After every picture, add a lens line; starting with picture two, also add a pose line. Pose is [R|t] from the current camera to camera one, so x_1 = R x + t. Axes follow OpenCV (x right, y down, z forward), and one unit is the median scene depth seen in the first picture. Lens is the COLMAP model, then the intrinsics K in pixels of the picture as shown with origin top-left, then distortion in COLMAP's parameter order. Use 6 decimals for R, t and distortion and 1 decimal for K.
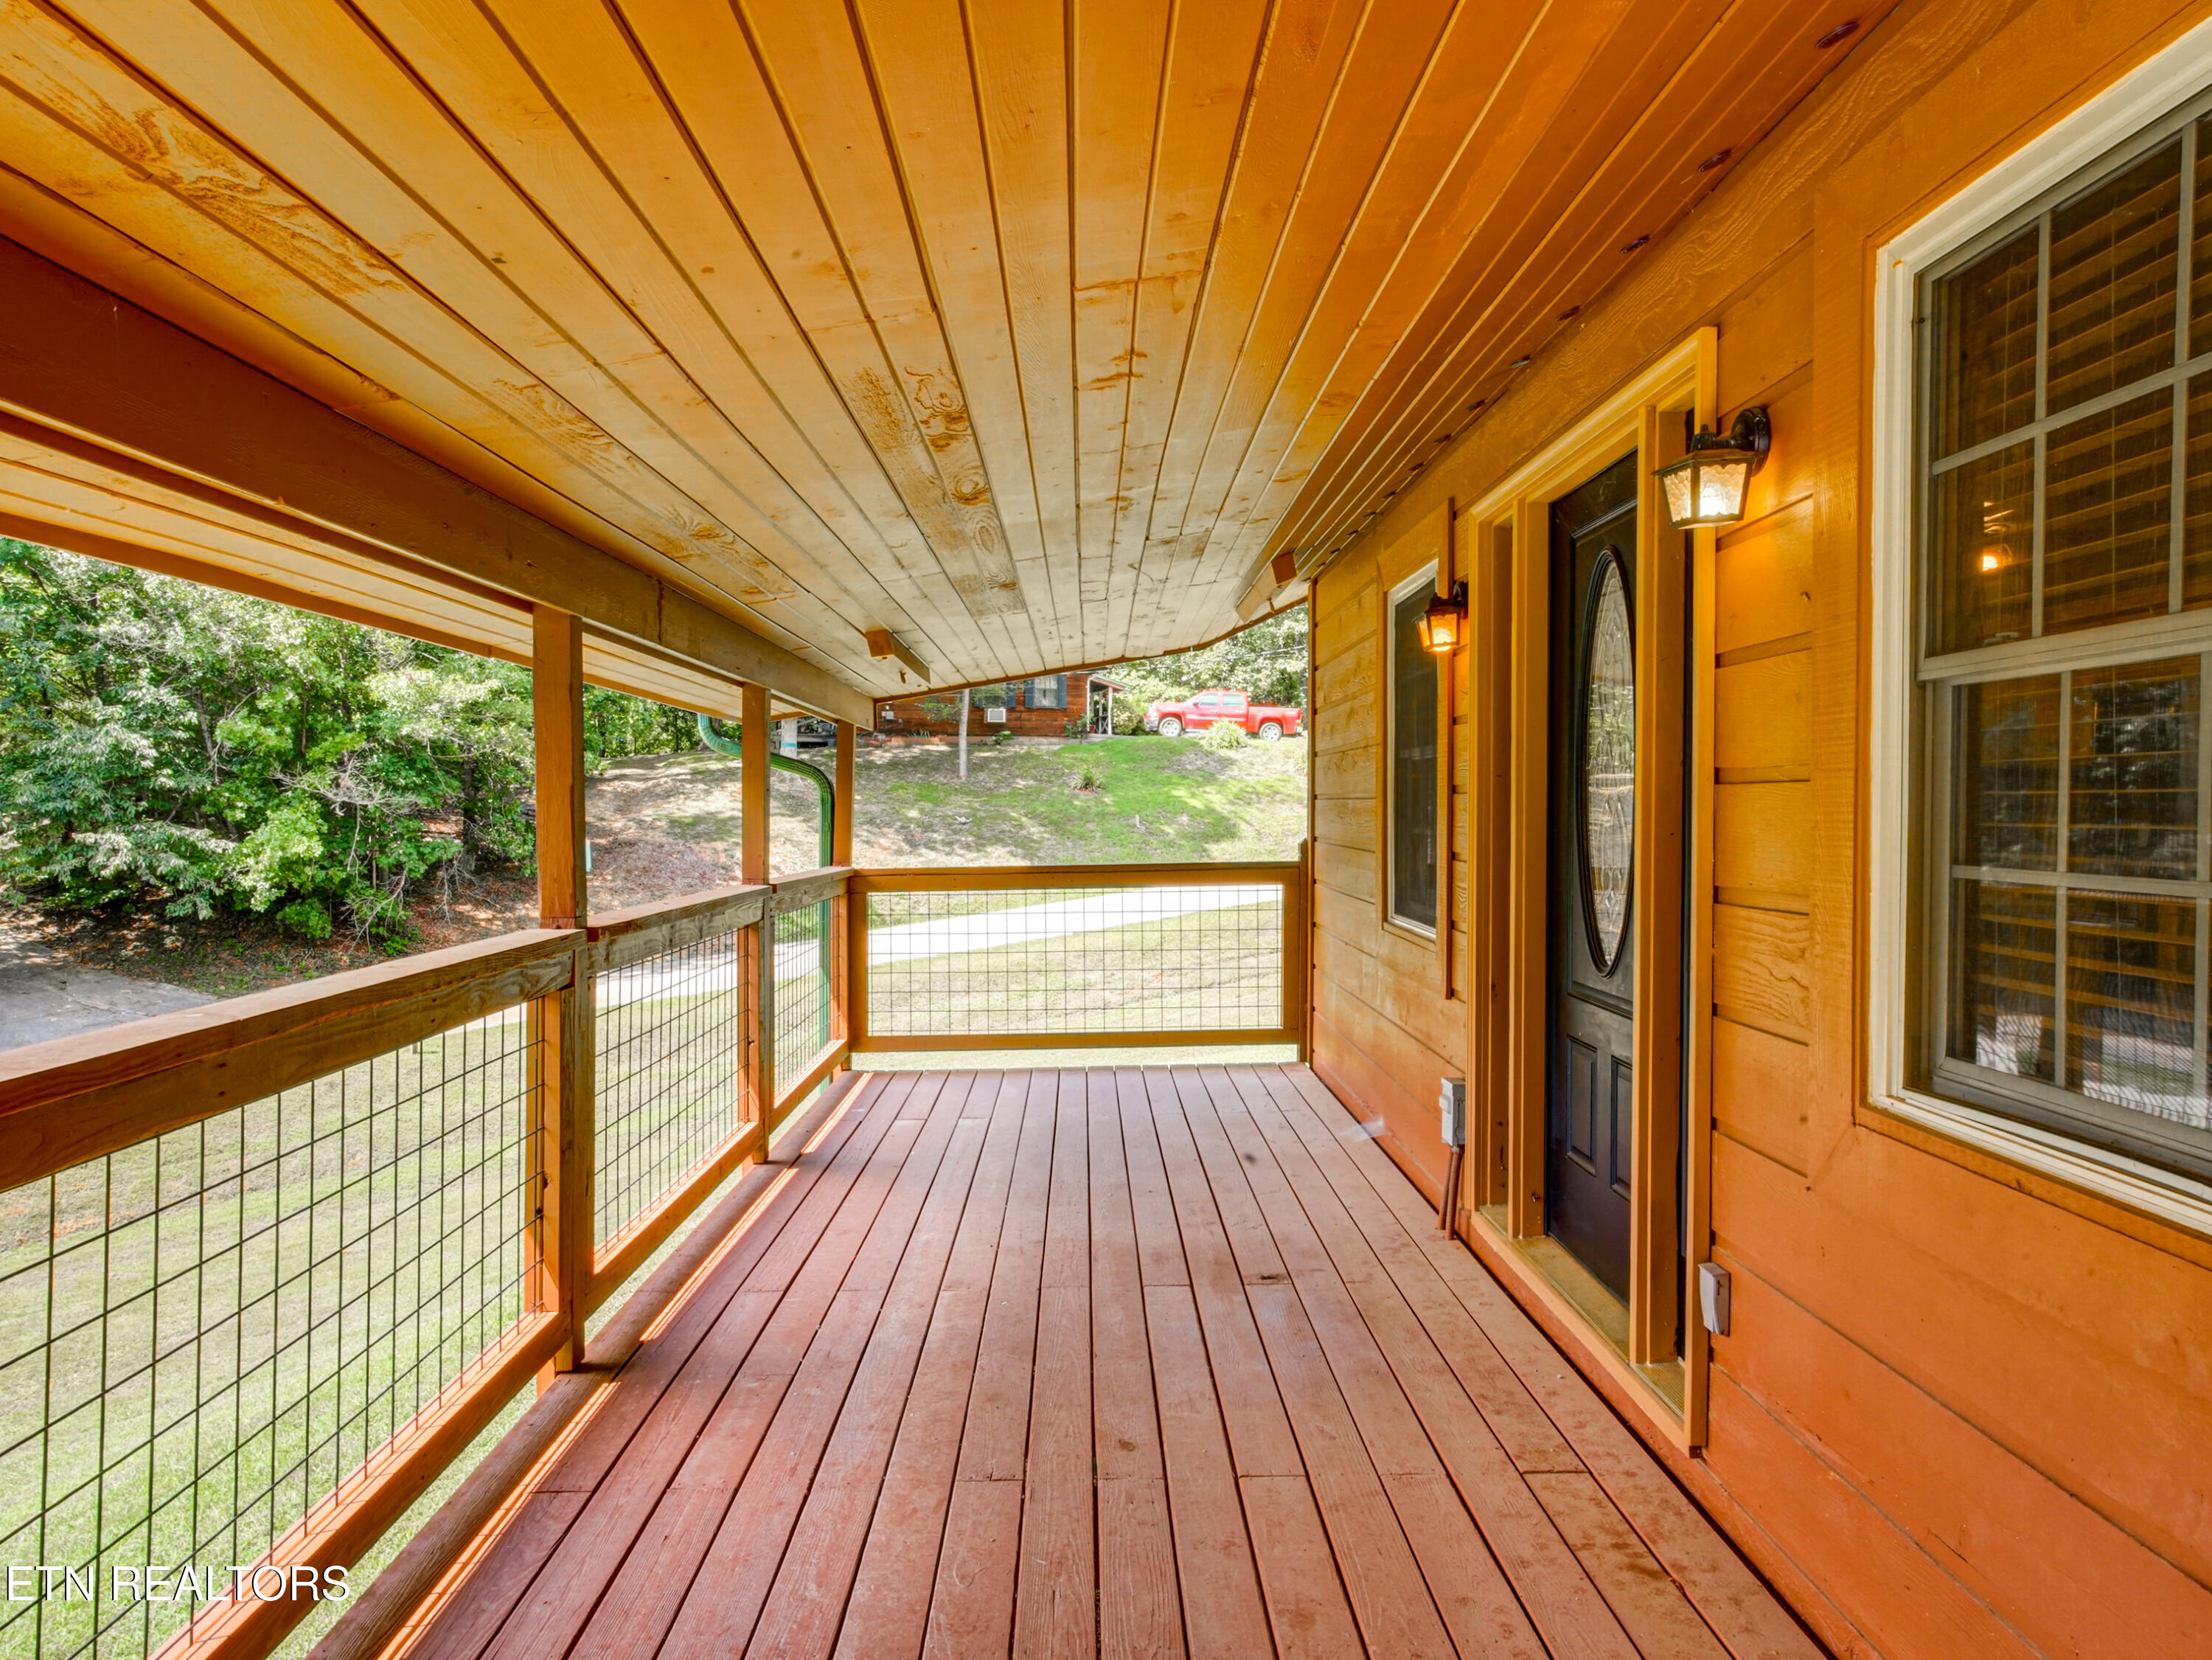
lens RADIAL K [[1514.7, 0, 1104.8], [0, 1514.7, 828.9], [0, 0, 1]] dist [0.004698, 0.001644]
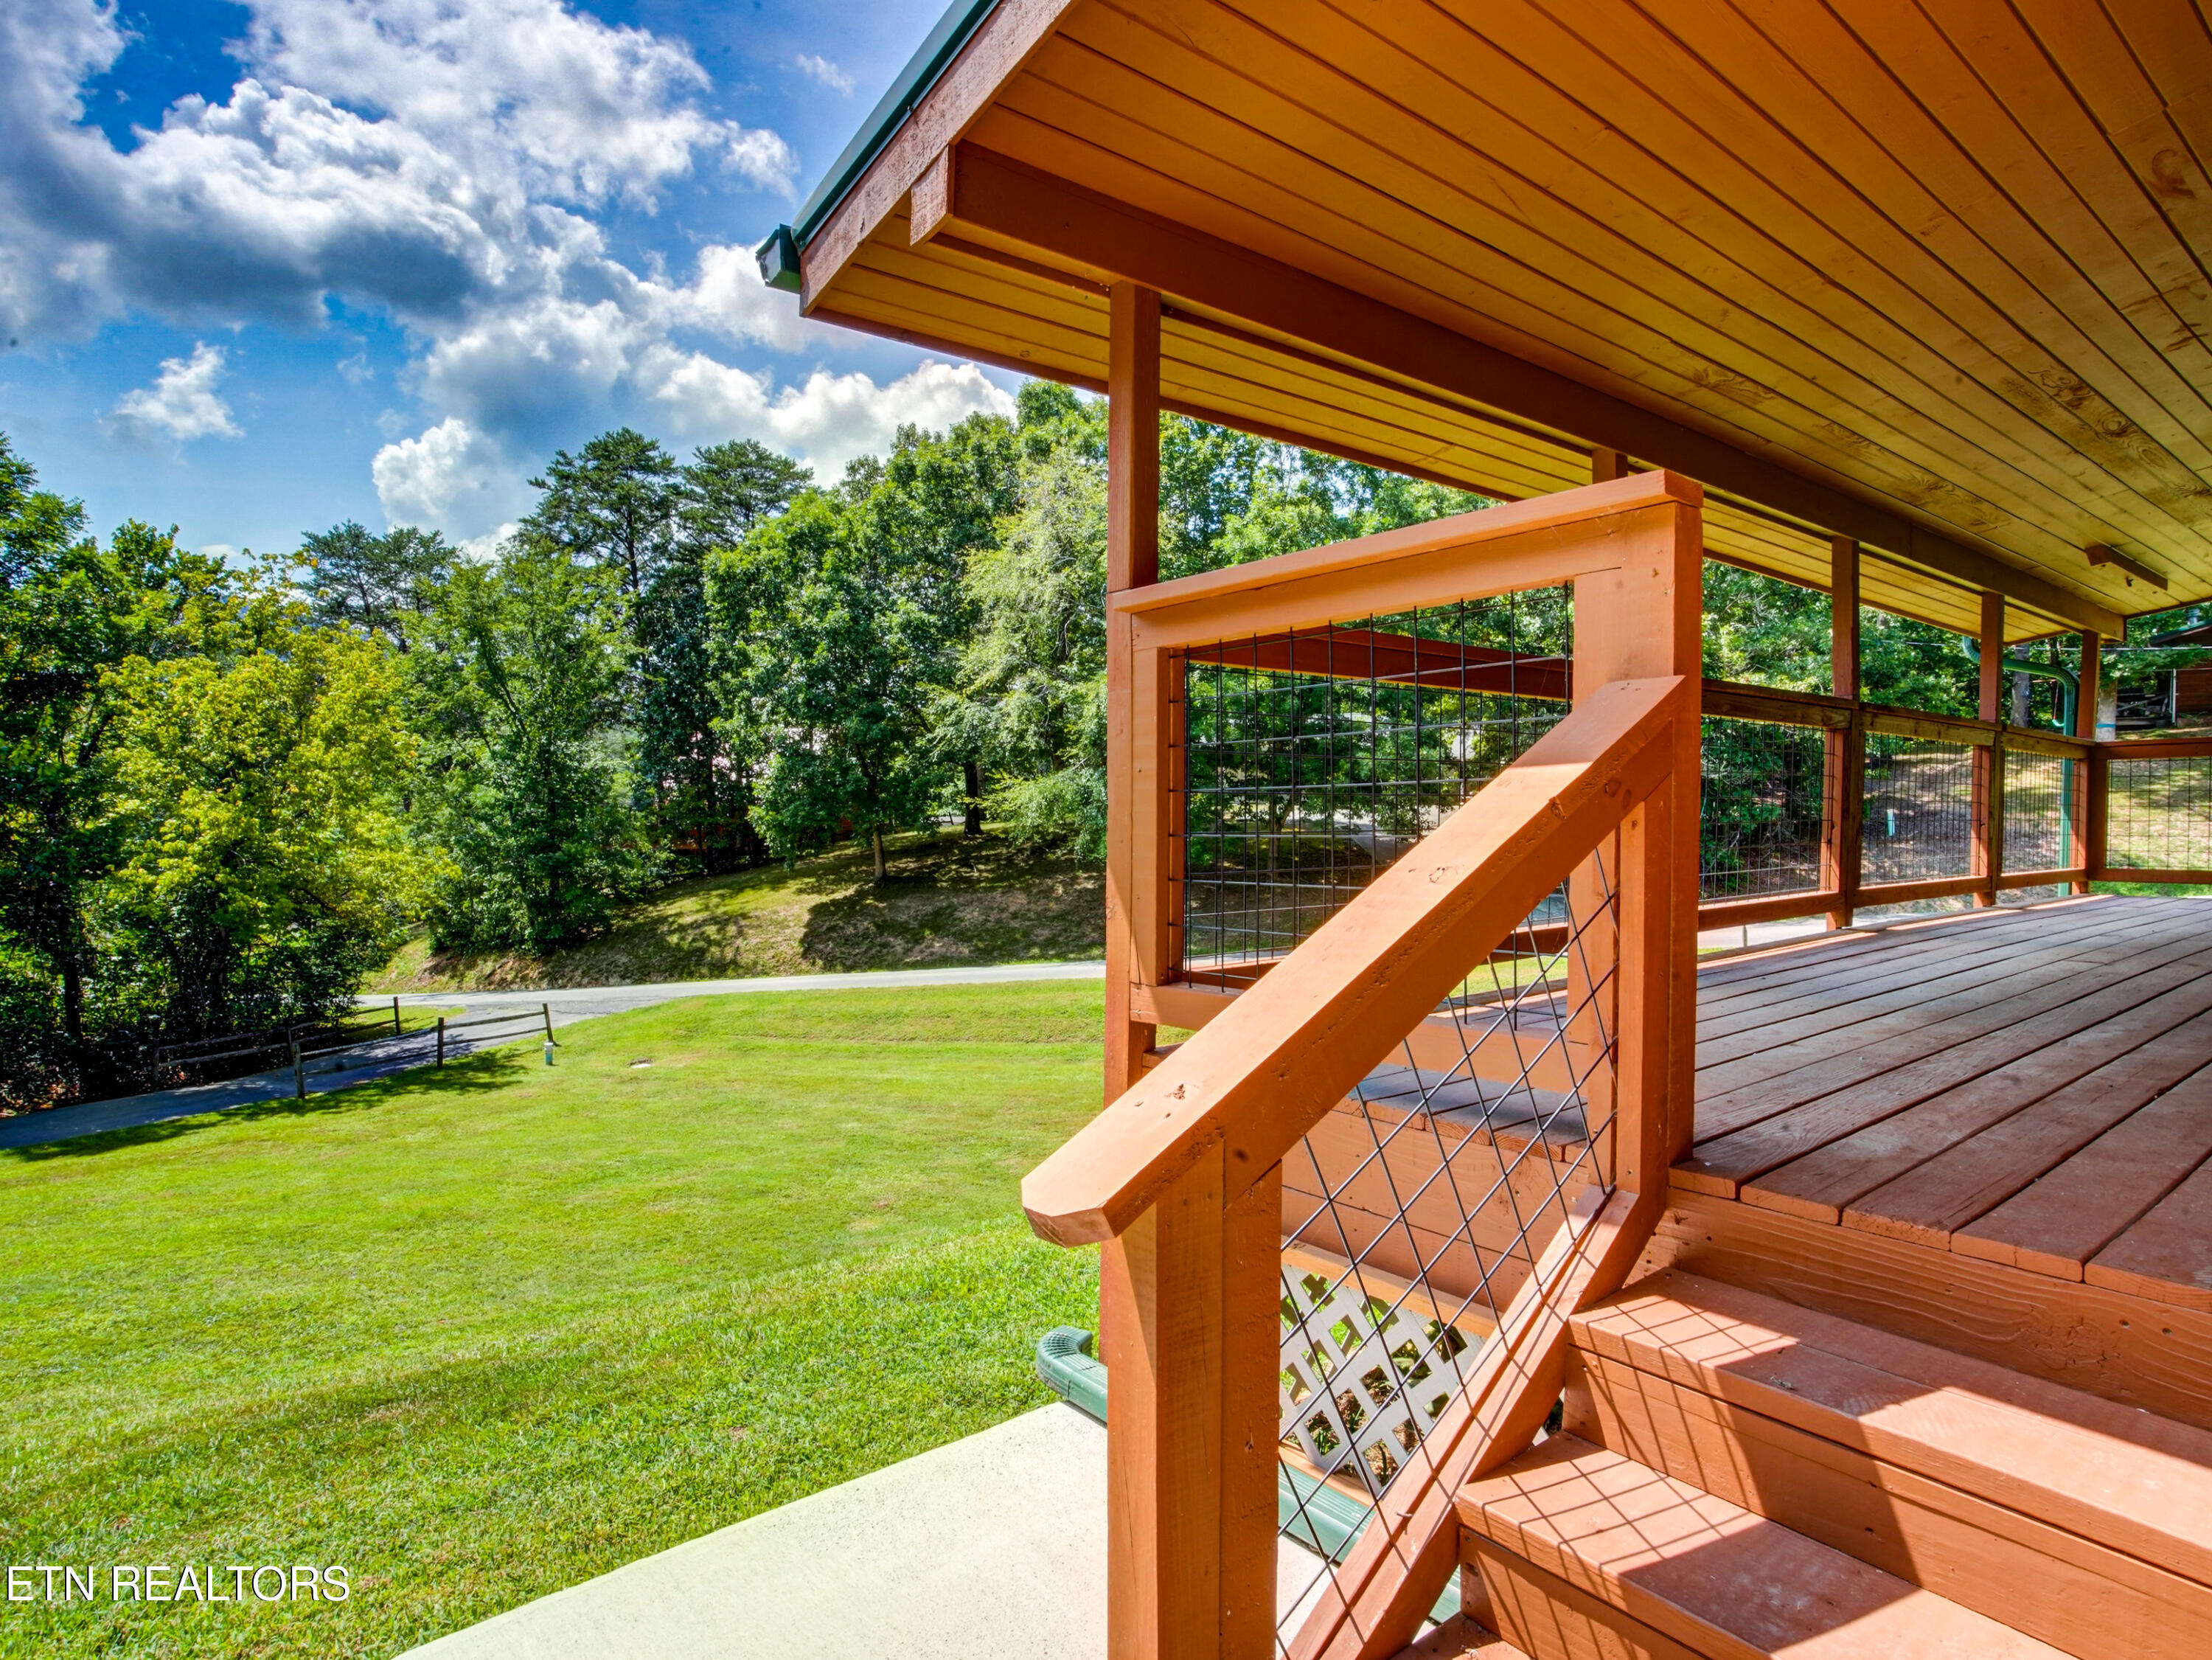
lens RADIAL K [[1196.9, 0, 1106.1], [0, 1196.9, 827.6], [0, 0, 1]] dist [-0.060684, 0.032369]
pose [[0.603334, 0.017201, -0.797303, 0.205842], [-0.014535, 0.999838, 0.010571, 0.168249], [0.797356, 0.005211, 0.603487, -0.503035]]
